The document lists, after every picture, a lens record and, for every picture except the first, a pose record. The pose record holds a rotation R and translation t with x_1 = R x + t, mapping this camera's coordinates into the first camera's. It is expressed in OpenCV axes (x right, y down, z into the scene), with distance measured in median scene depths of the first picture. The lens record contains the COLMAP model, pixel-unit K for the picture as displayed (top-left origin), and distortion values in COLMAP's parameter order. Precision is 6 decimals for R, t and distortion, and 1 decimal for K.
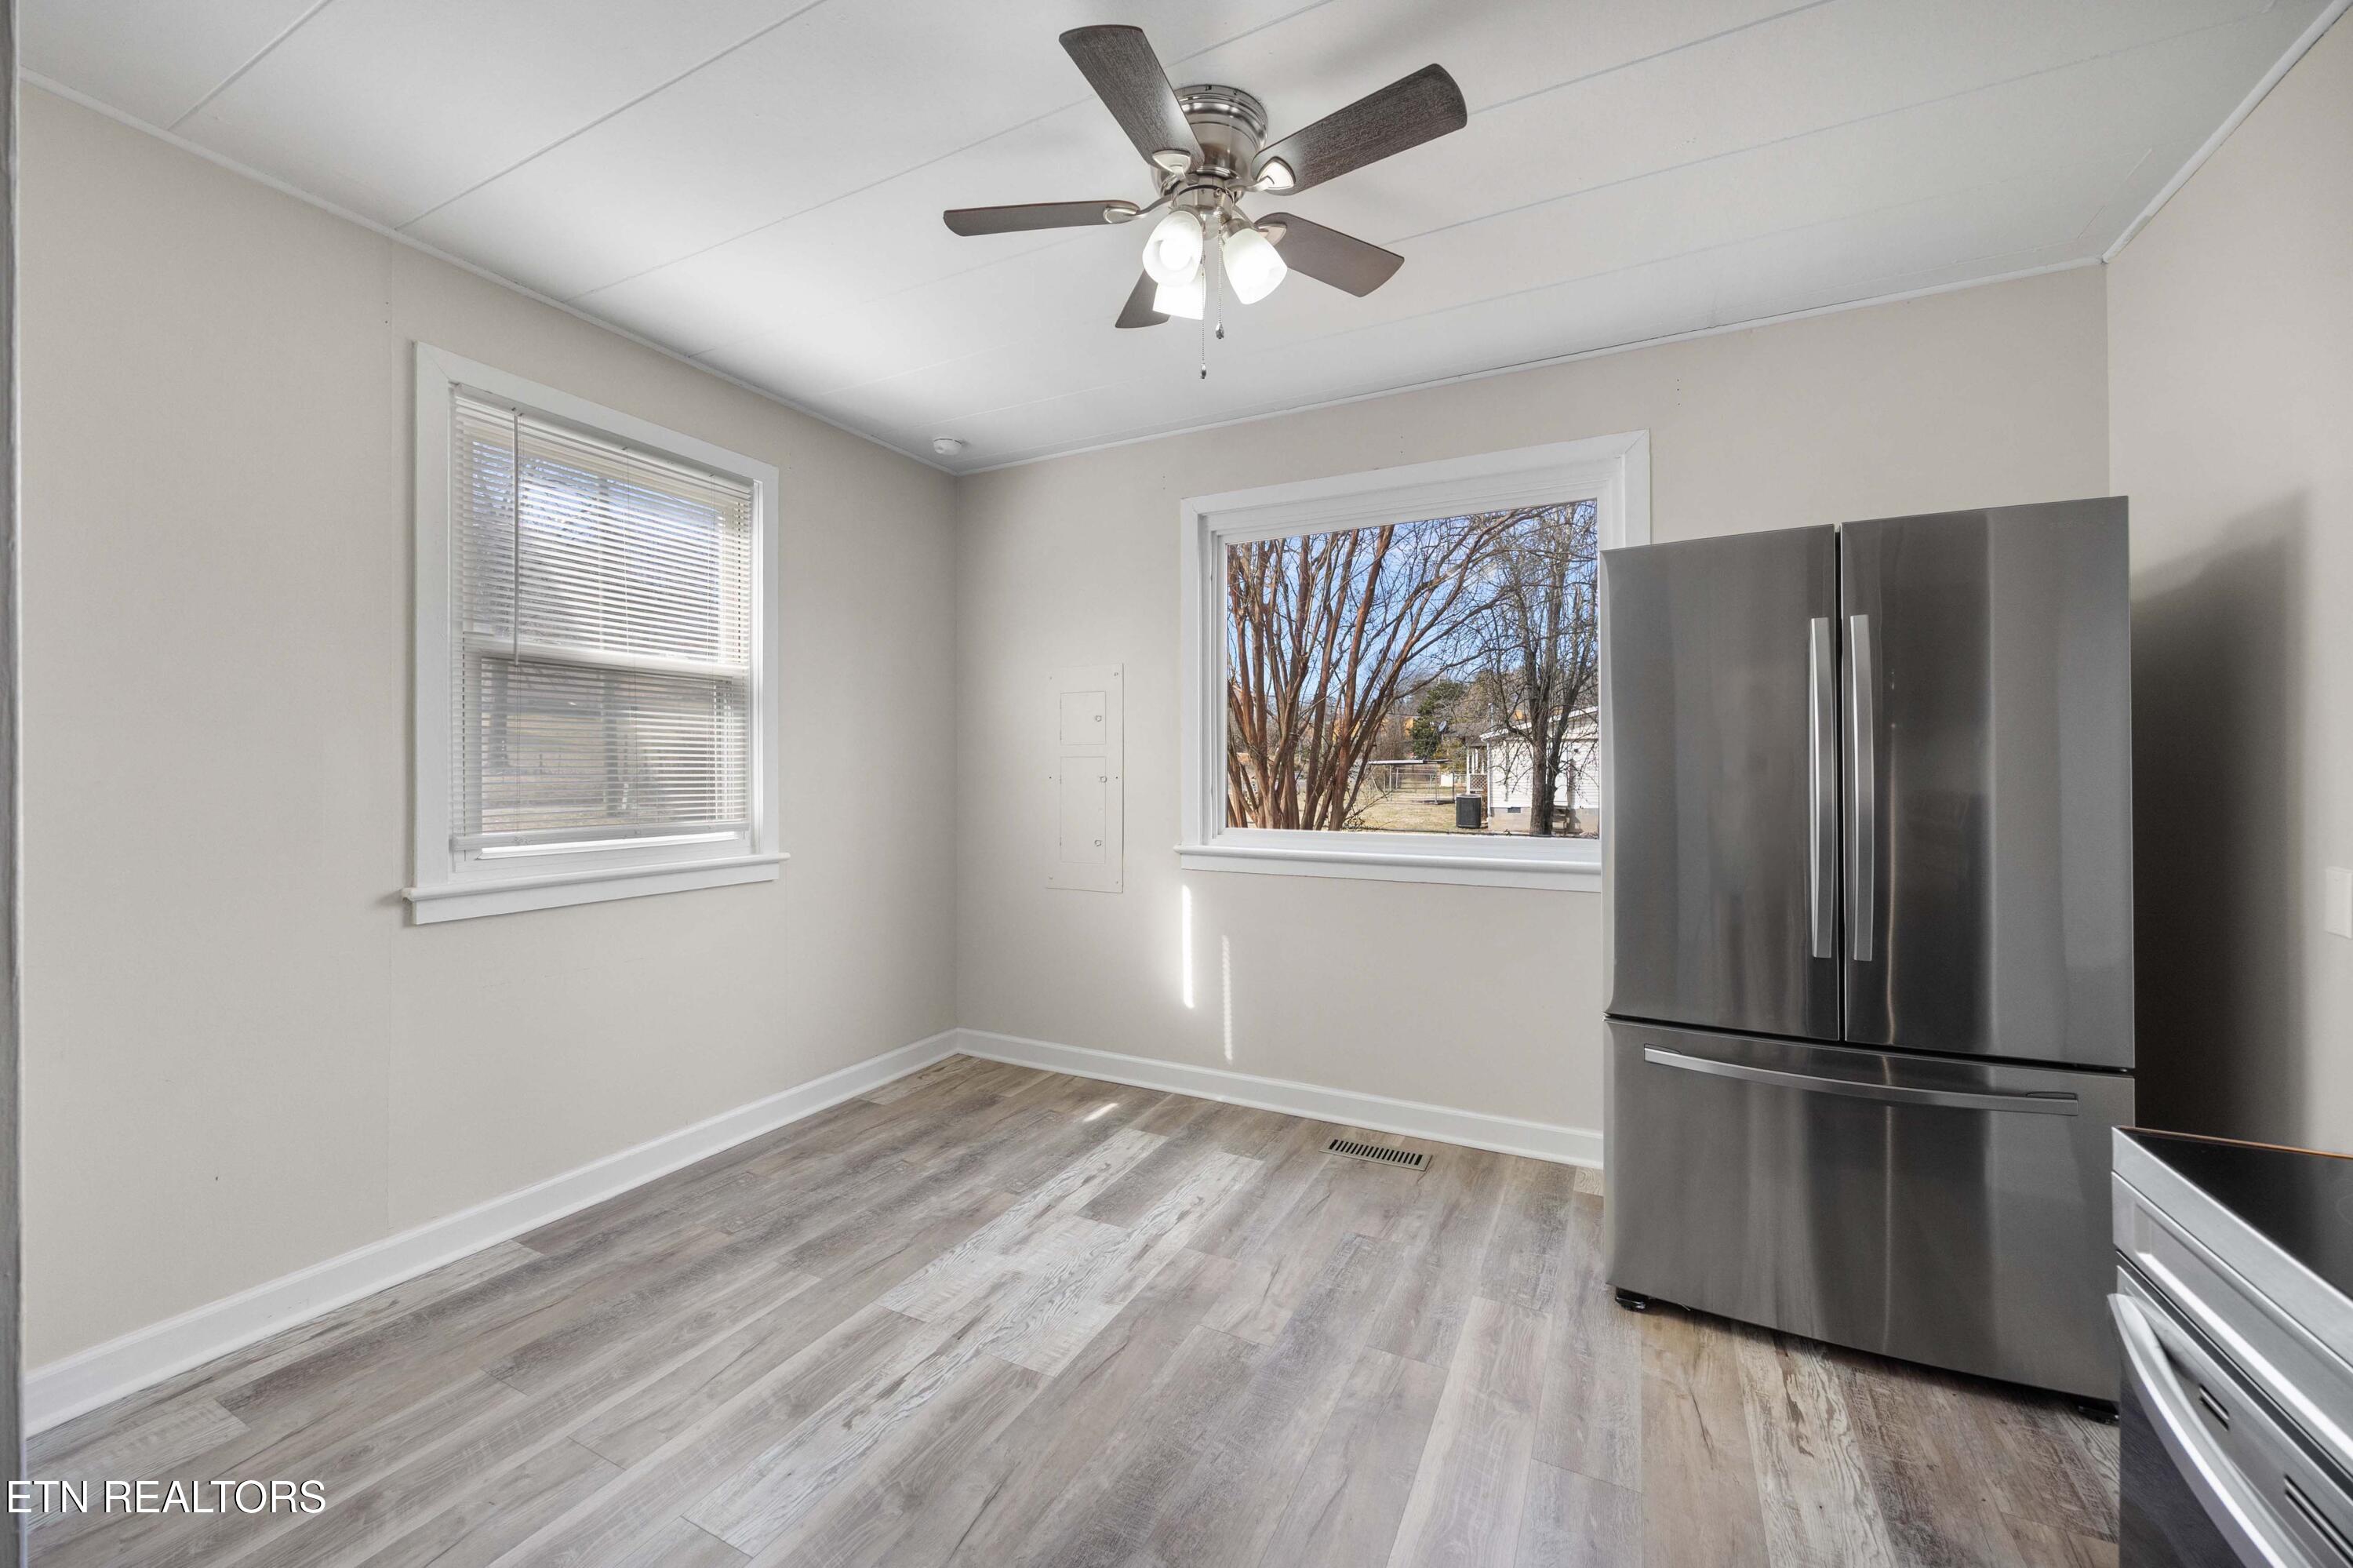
lens RADIAL K [[955.1, 0, 1122.0], [0, 955.1, 770.4], [0, 0, 1]] dist [-0.002953, 0.000420]
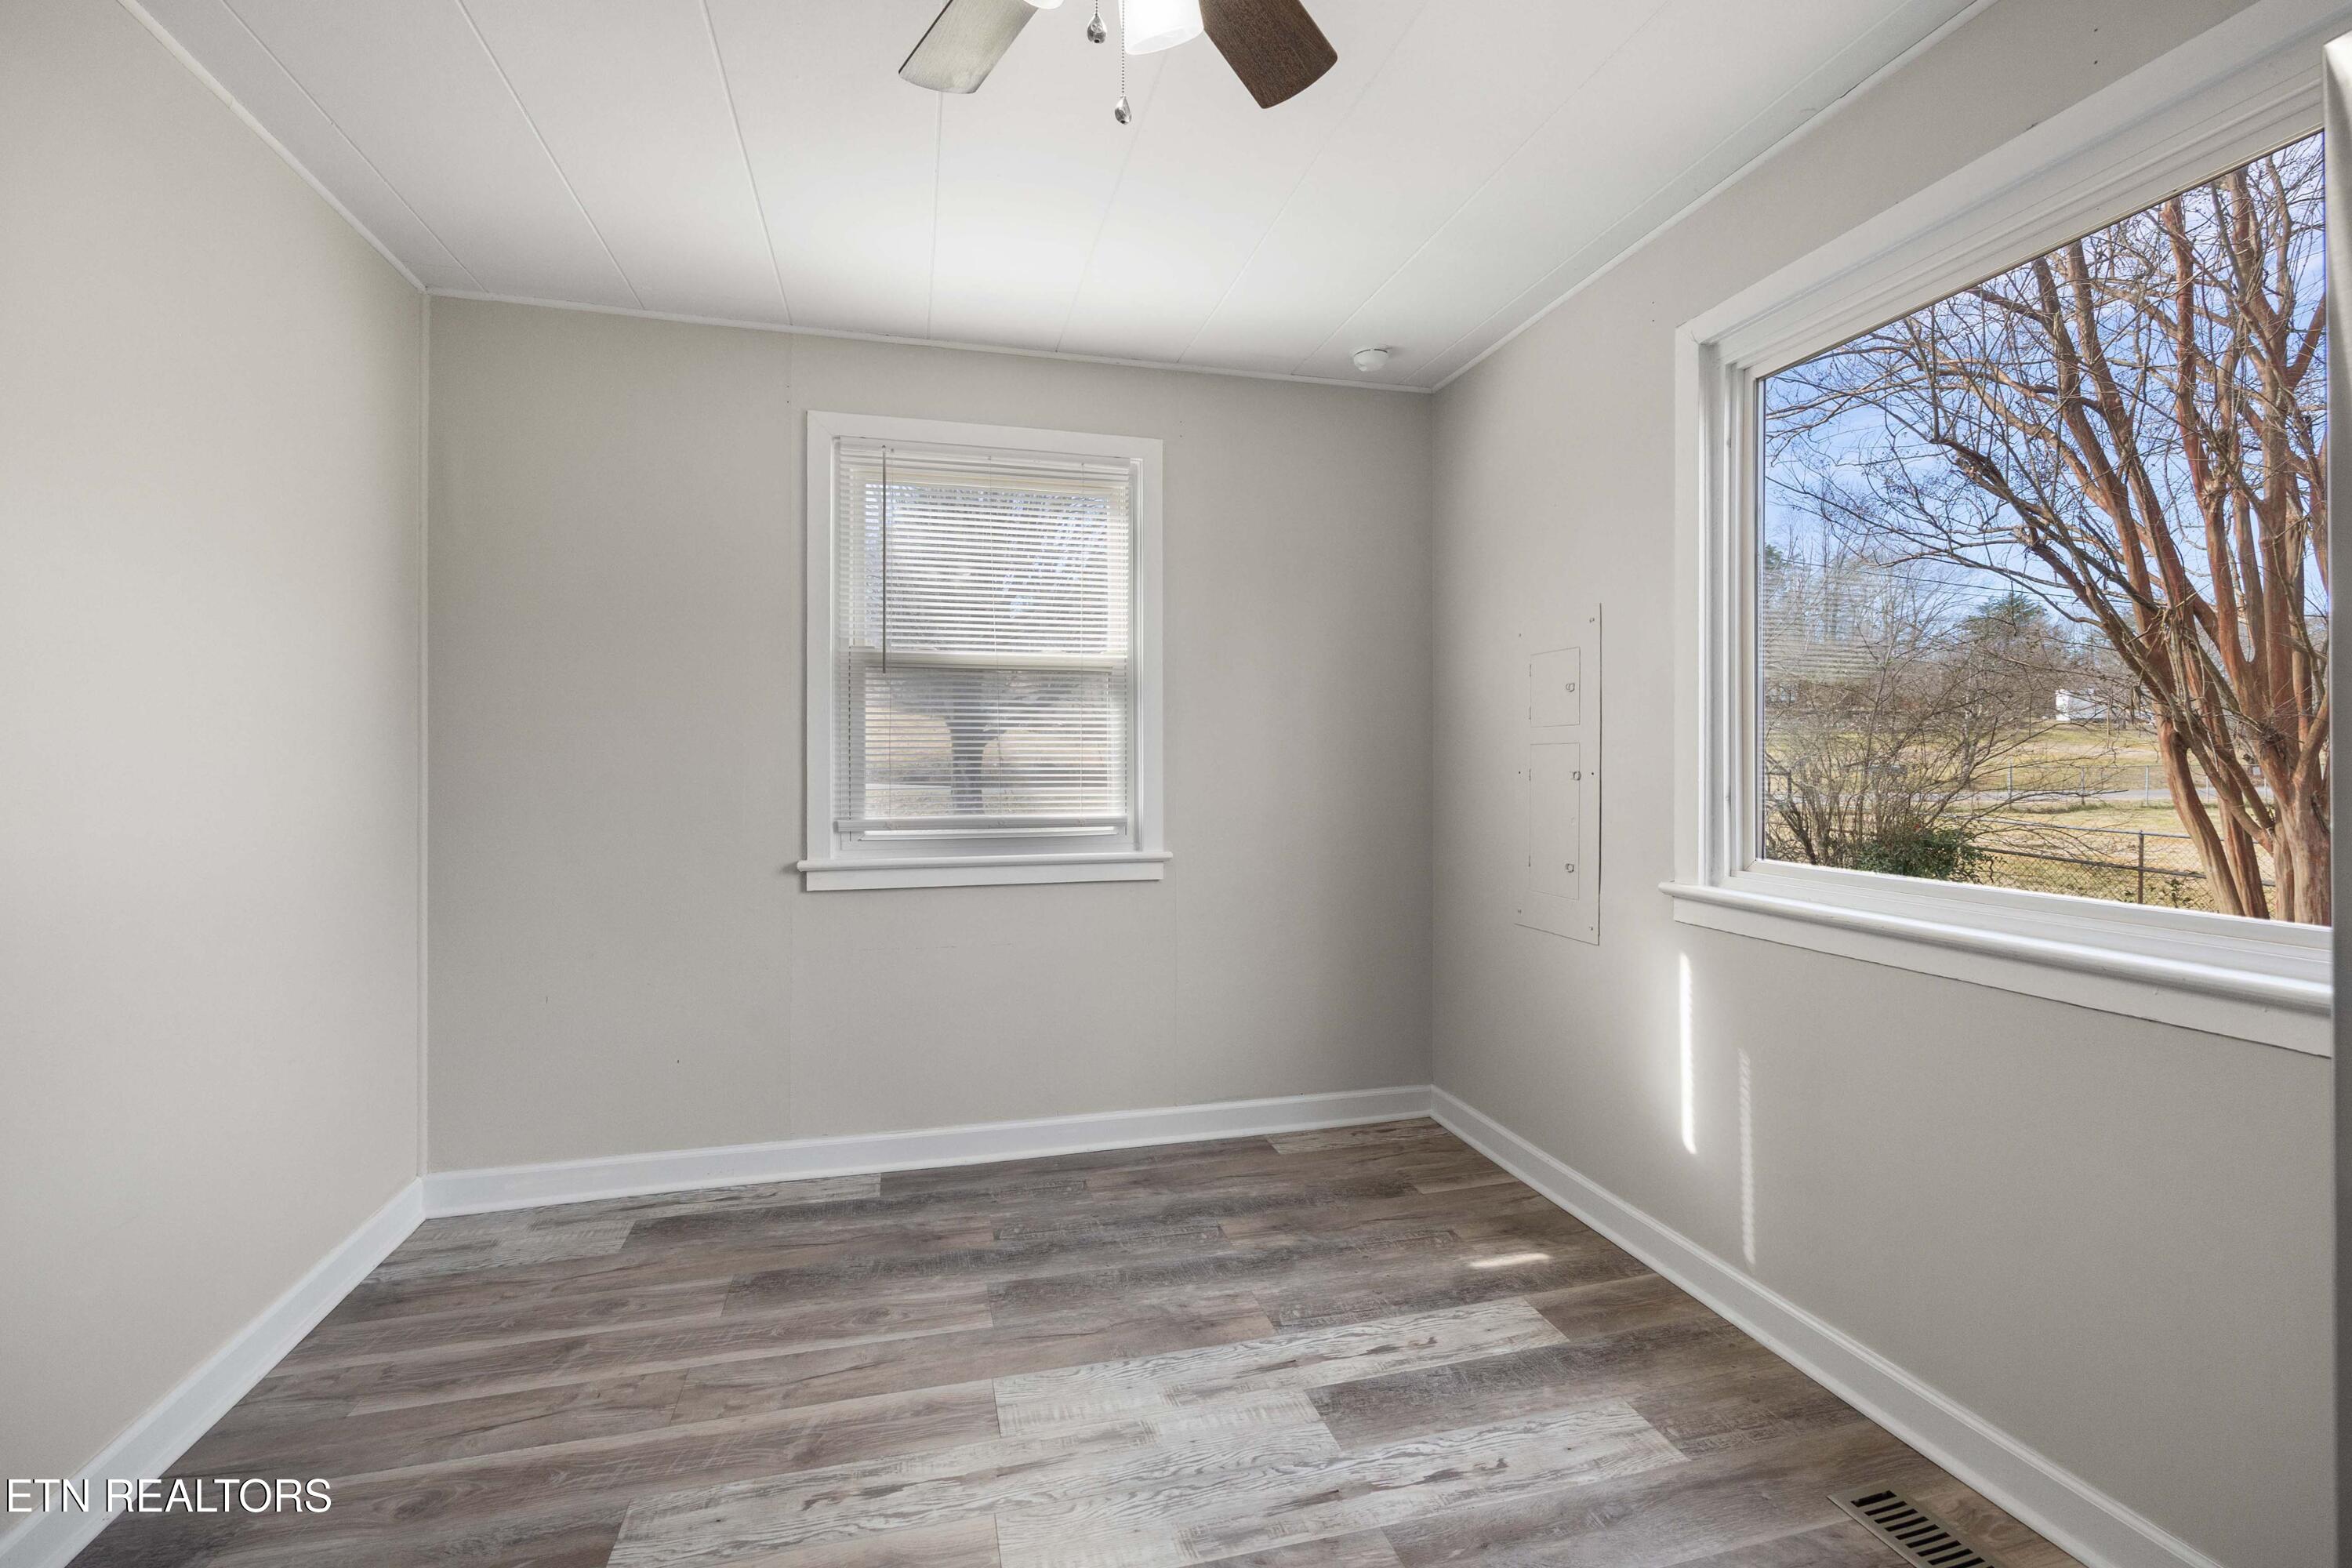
lens RADIAL K [[954.6, 0, 1121.6], [0, 954.6, 770.4], [0, 0, 1]] dist [-0.002953, 0.000420]
pose [[0.670981, 0.005915, -0.741451, 0.340699], [0.001295, 0.999957, 0.009150, -0.002339], [0.741474, -0.007100, 0.670945, 0.380324]]
